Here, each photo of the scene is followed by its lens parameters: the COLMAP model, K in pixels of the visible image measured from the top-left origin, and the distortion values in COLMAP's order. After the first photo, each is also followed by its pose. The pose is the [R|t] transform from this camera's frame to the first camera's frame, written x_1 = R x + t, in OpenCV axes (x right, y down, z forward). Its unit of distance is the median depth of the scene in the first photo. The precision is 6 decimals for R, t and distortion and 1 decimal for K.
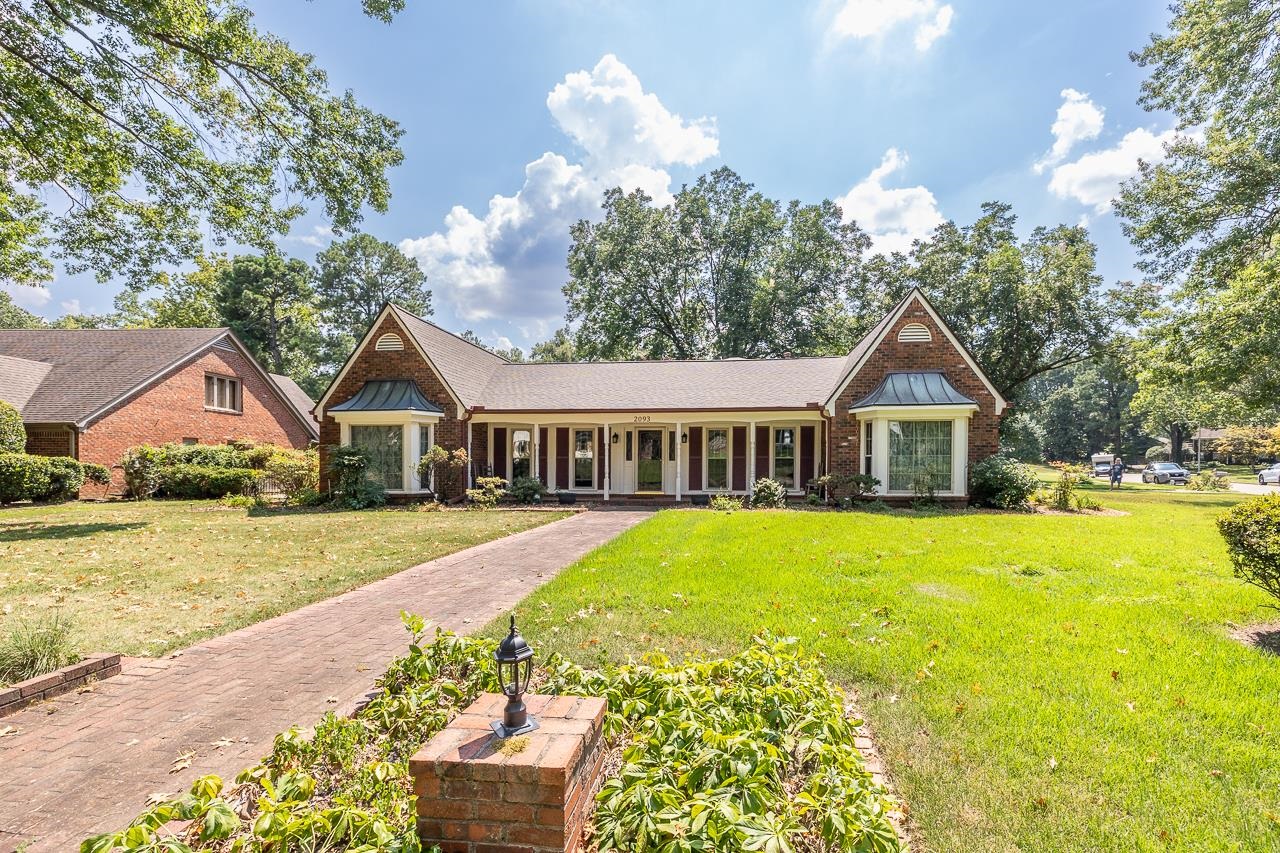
lens RADIAL K [[558.5, 0, 638.5], [0, 558.5, 471.6], [0, 0, 1]] dist [0.002397, -0.000109]
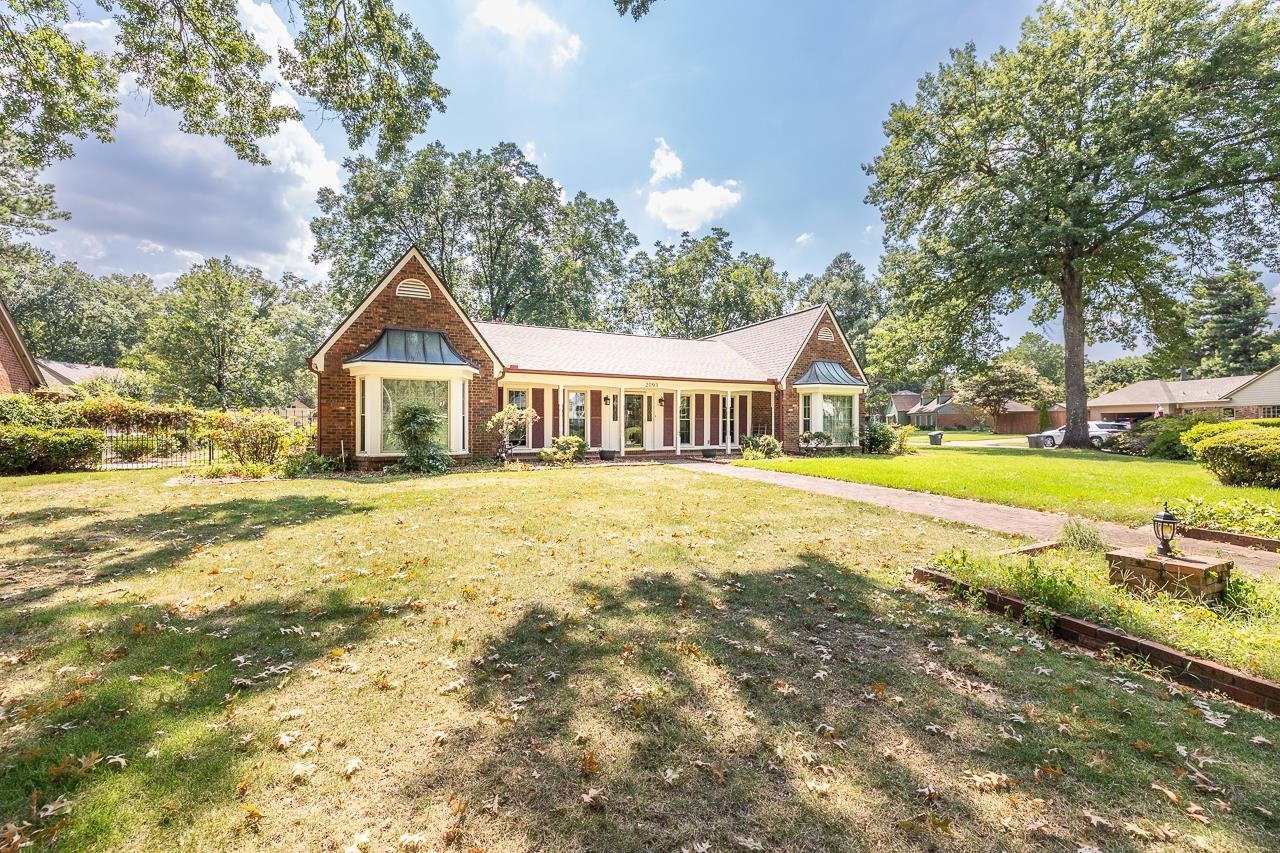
lens RADIAL K [[534.8, 0, 639.7], [0, 534.8, 426.8], [0, 0, 1]] dist [-0.000820, 0.000550]
pose [[0.850514, 0.001400, 0.525951, -0.582127], [0.003166, 0.999965, -0.007781, 0.000681], [-0.525943, 0.008283, 0.850479, 0.069454]]
